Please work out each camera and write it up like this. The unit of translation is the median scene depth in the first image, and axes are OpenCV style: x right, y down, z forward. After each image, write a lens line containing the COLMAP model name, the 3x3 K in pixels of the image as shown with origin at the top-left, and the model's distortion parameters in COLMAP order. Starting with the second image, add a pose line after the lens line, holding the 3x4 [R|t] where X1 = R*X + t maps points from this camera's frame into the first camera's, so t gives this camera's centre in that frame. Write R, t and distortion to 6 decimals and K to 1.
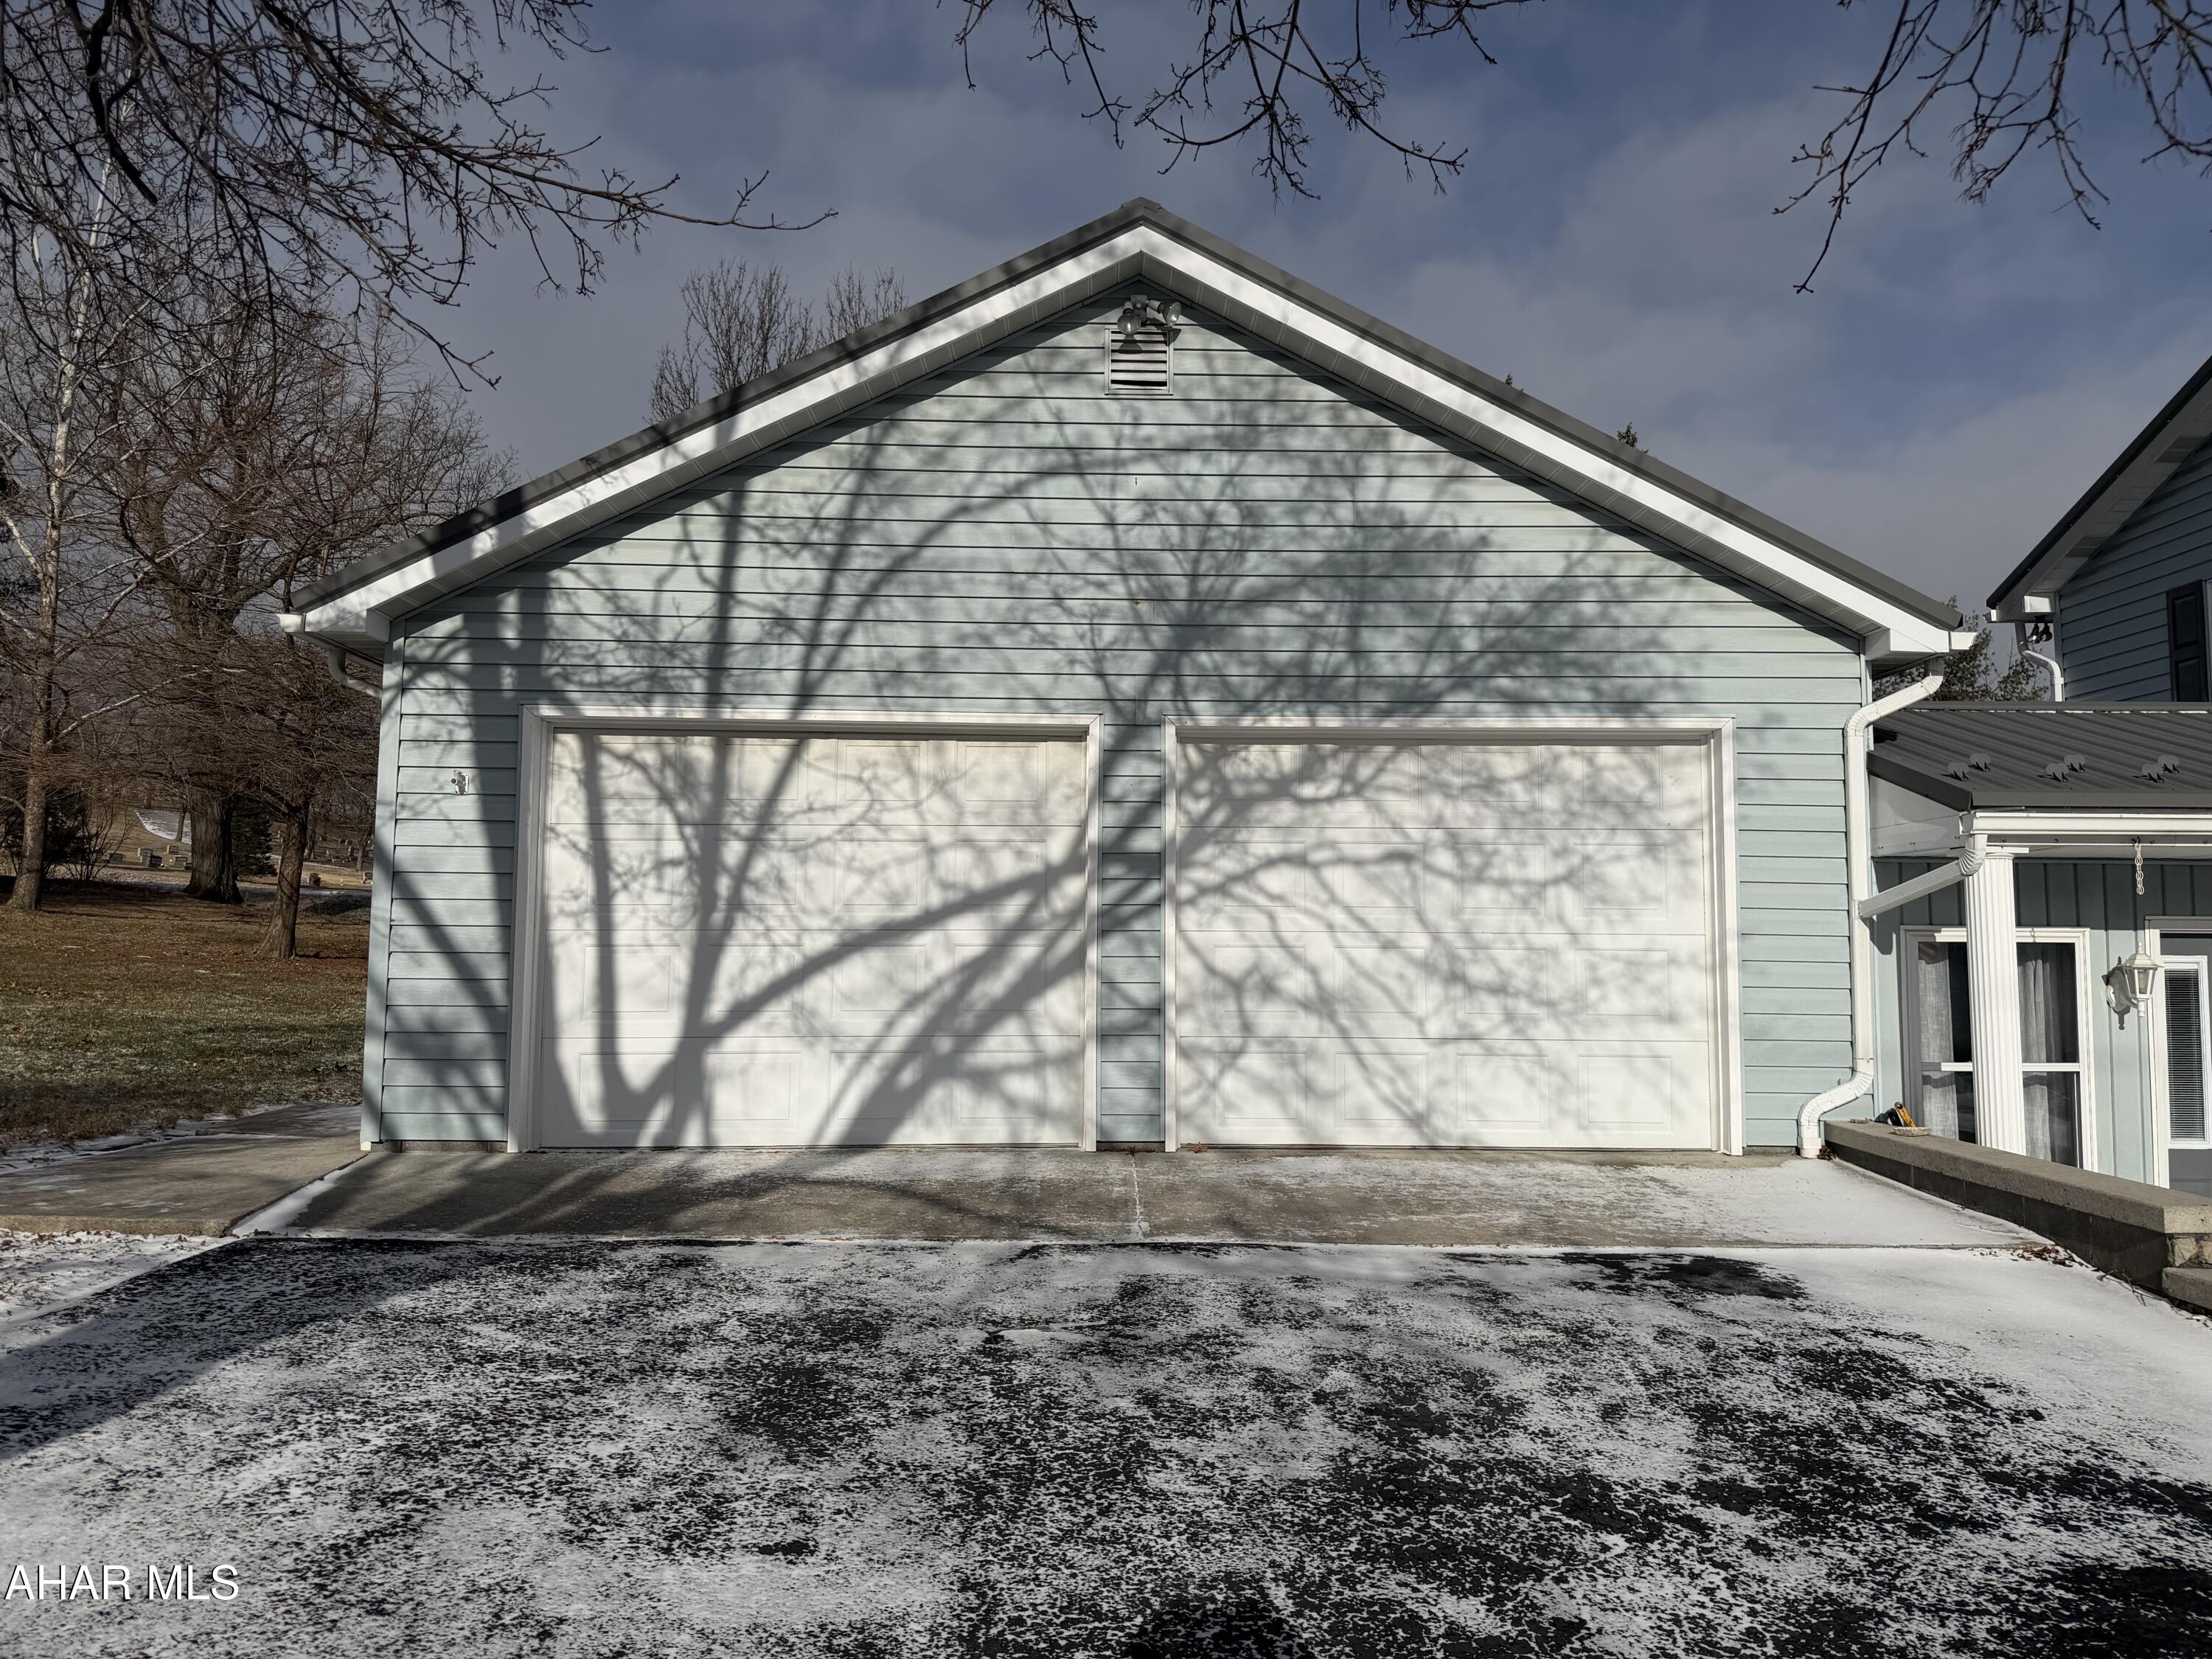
lens RADIAL K [[1512.4, 0, 1106.0], [0, 1512.4, 829.5], [0, 0, 1]] dist [0.152386, -0.214198]
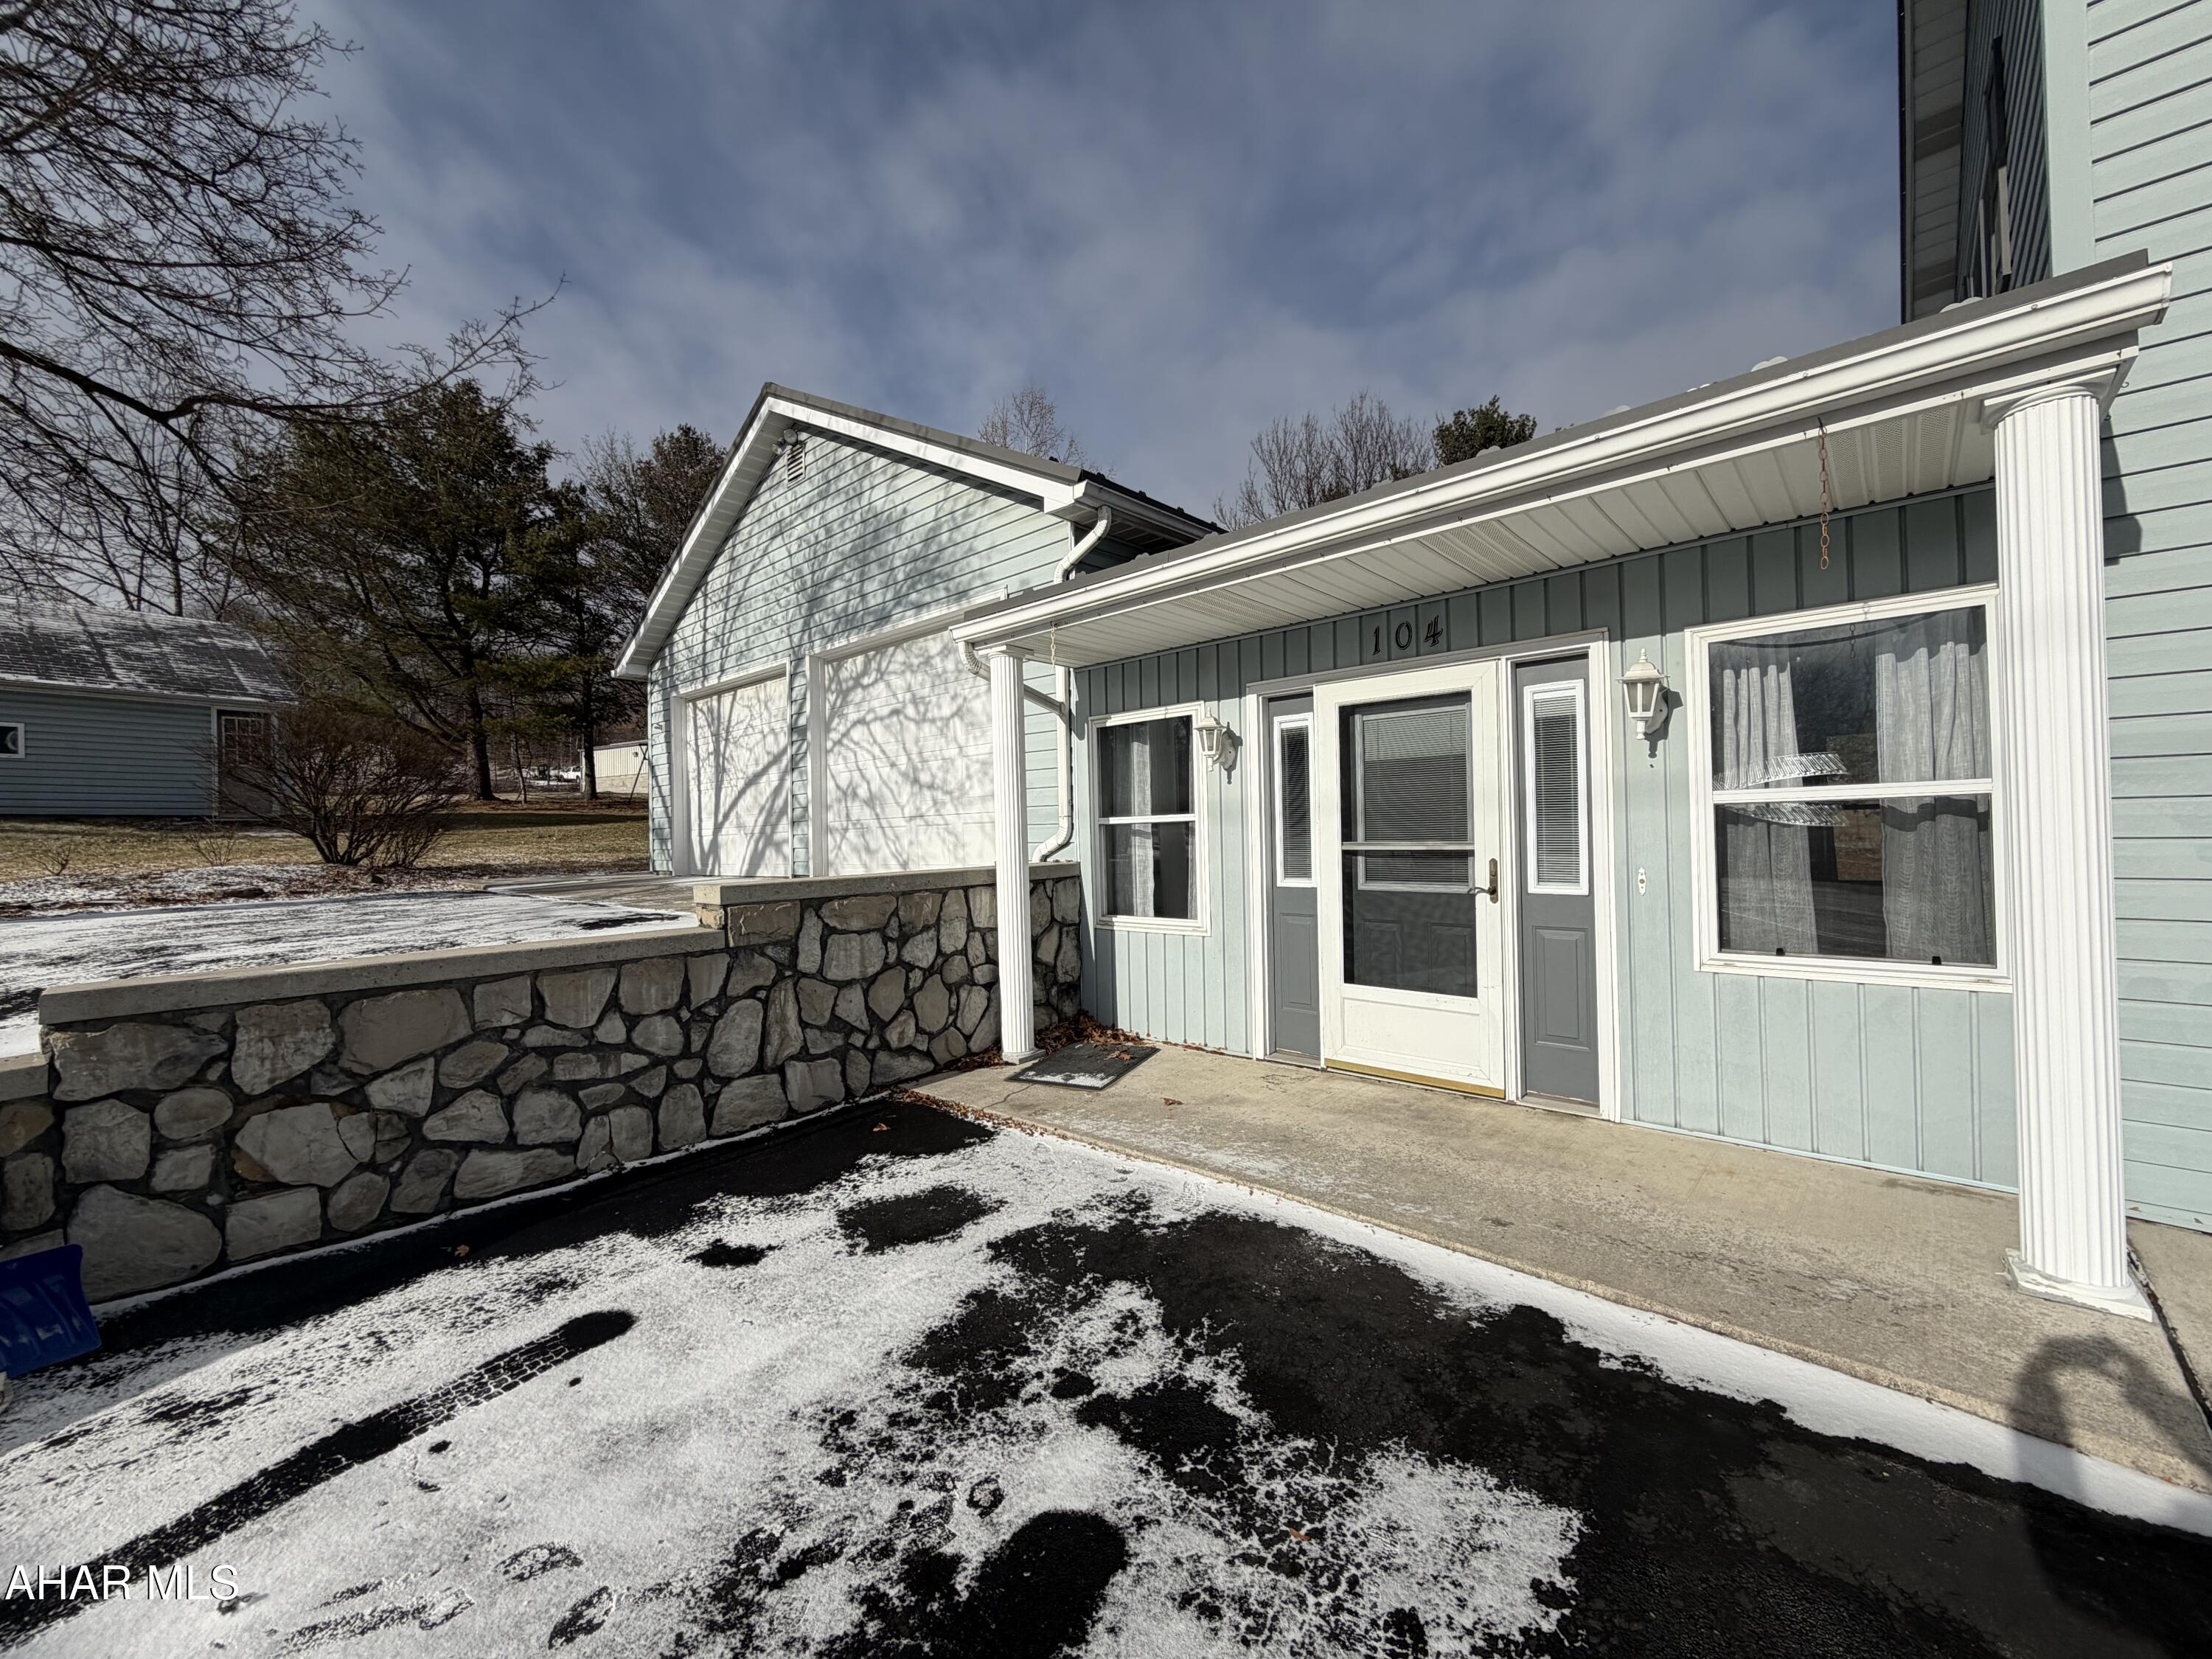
lens RADIAL K [[881.0, 0, 1098.8], [0, 881.0, 830.3], [0, 0, 1]] dist [0.015255, -0.000120]
pose [[0.718748, -0.030114, -0.694618, 1.038261], [0.076368, 0.996436, 0.035823, 0.131521], [0.691064, -0.078794, 0.718486, 0.443377]]
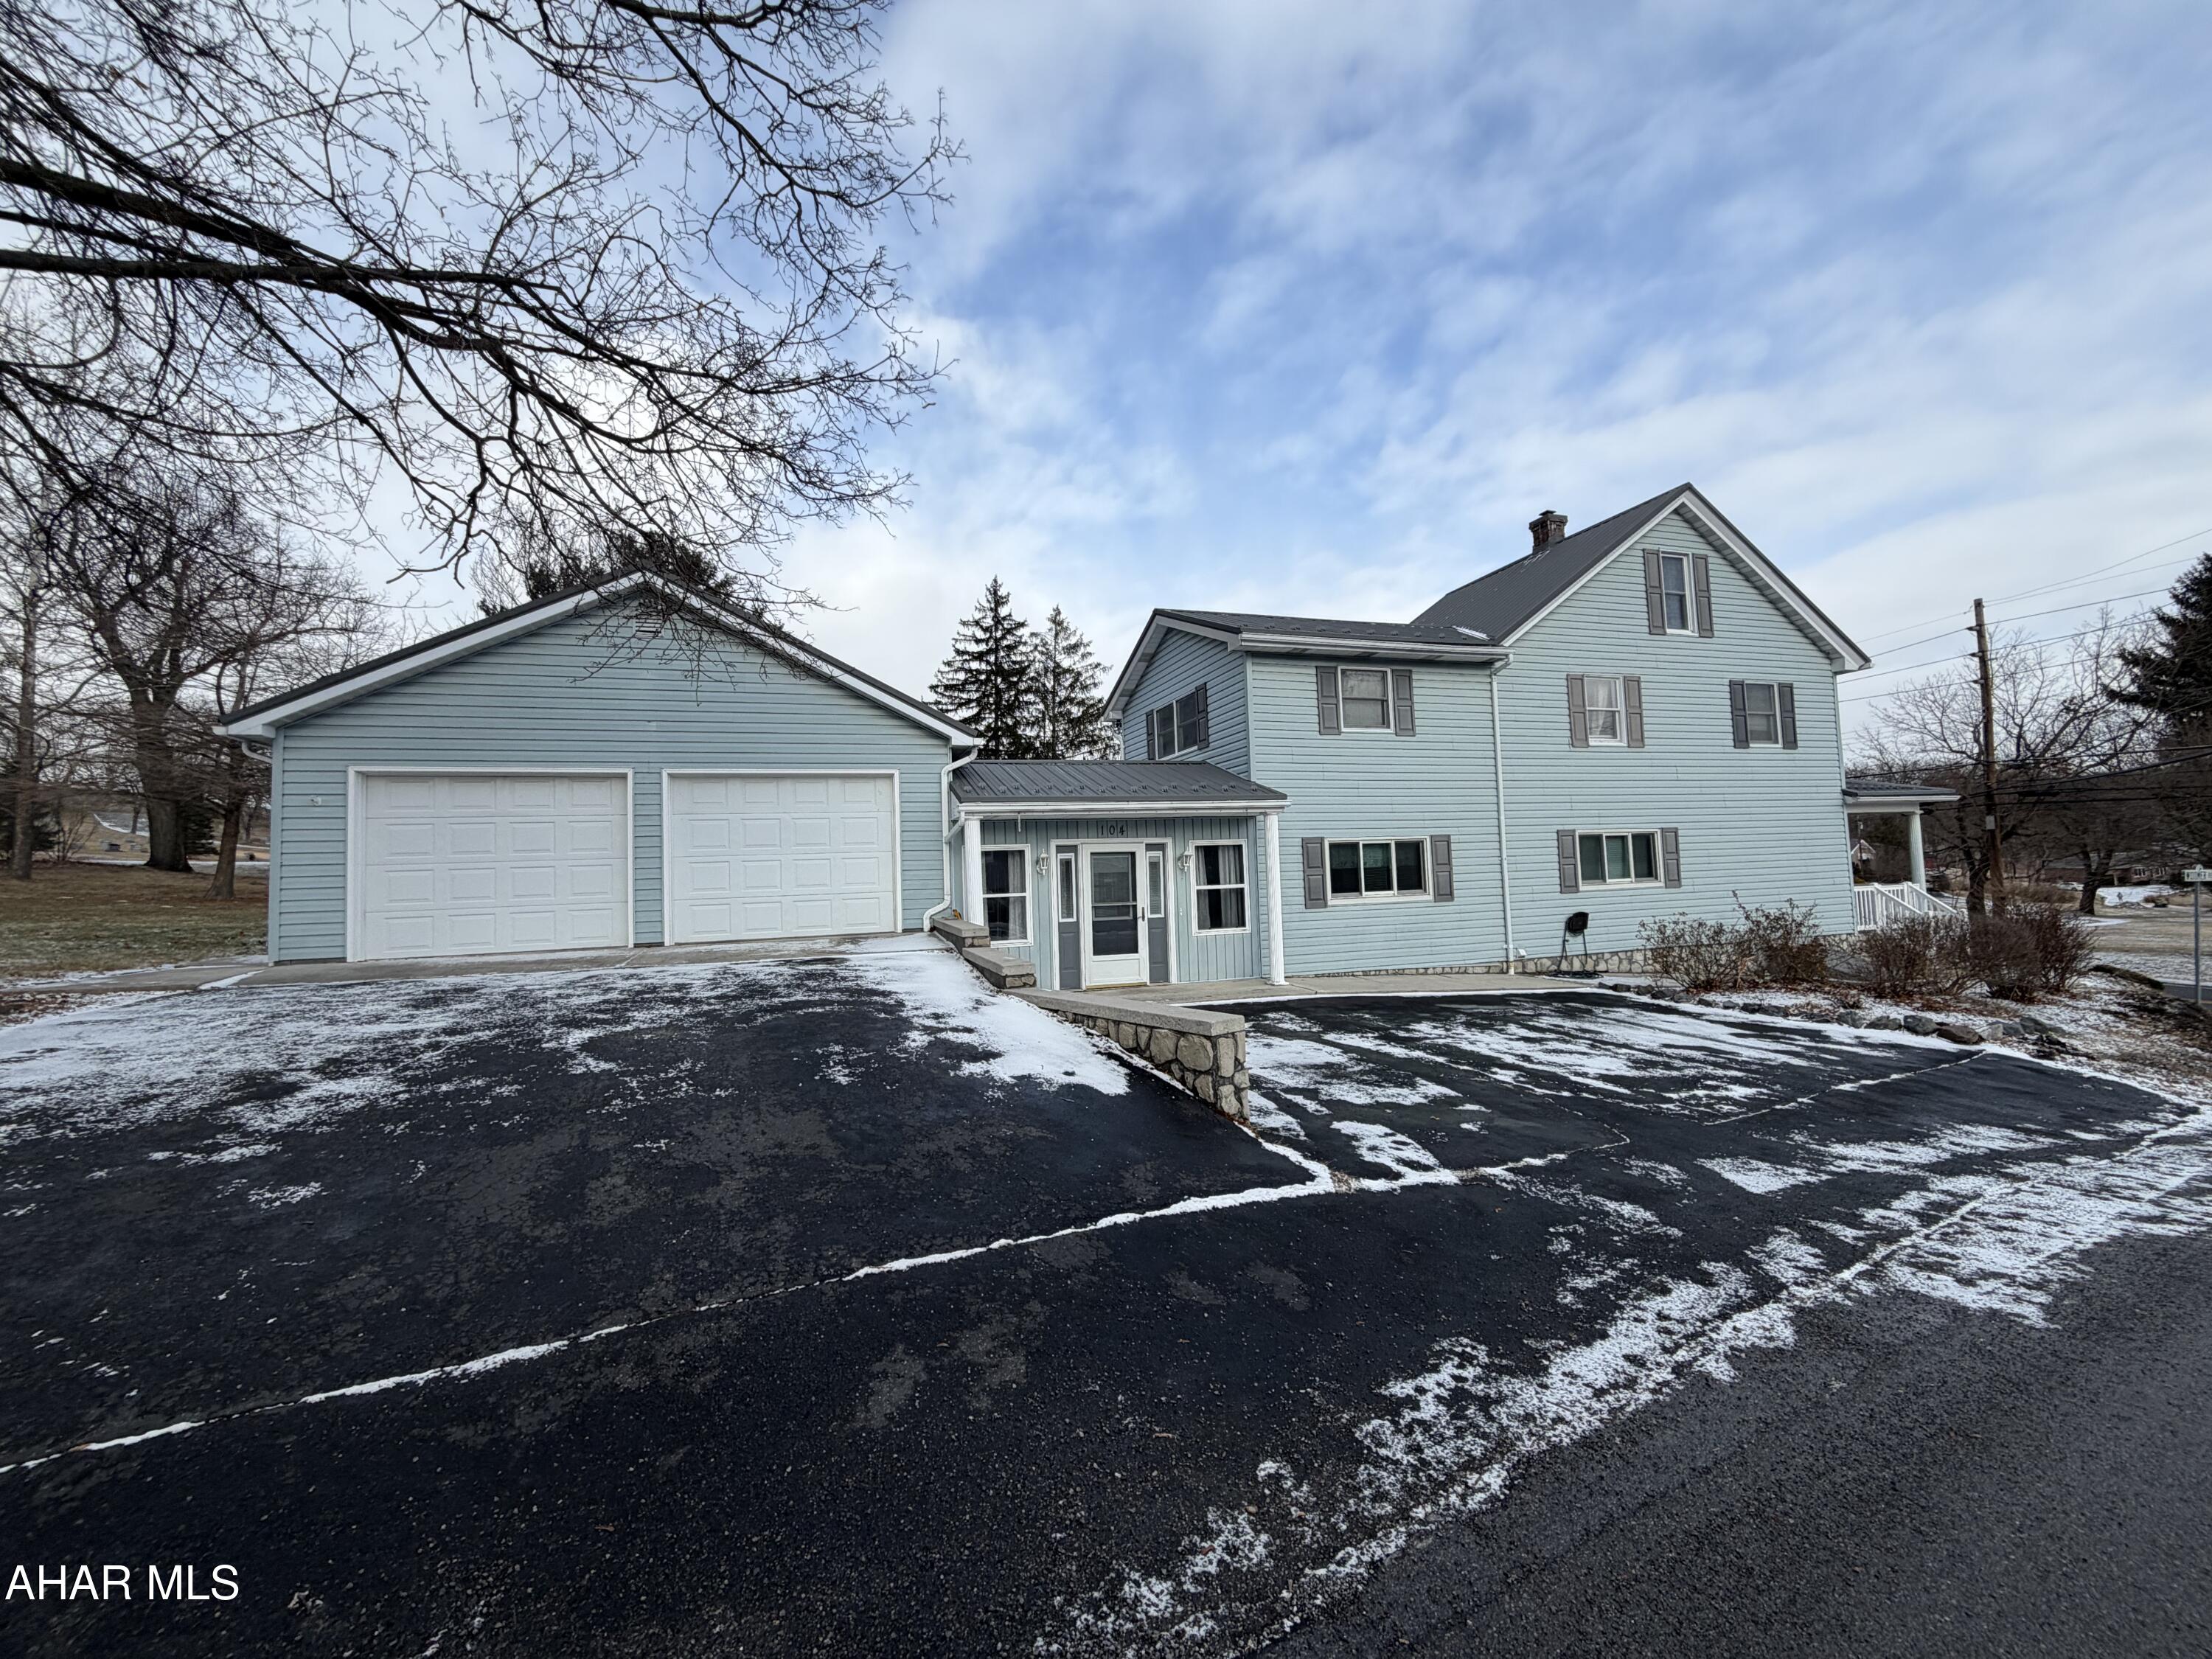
lens RADIAL K [[881.0, 0, 1098.8], [0, 881.0, 830.3], [0, 0, 1]] dist [0.015255, -0.000120]
pose [[0.959063, -0.023715, 0.282198, 0.305137], [0.018182, 0.999588, 0.022211, 0.004682], [-0.282608, -0.016171, 0.959099, -0.555559]]
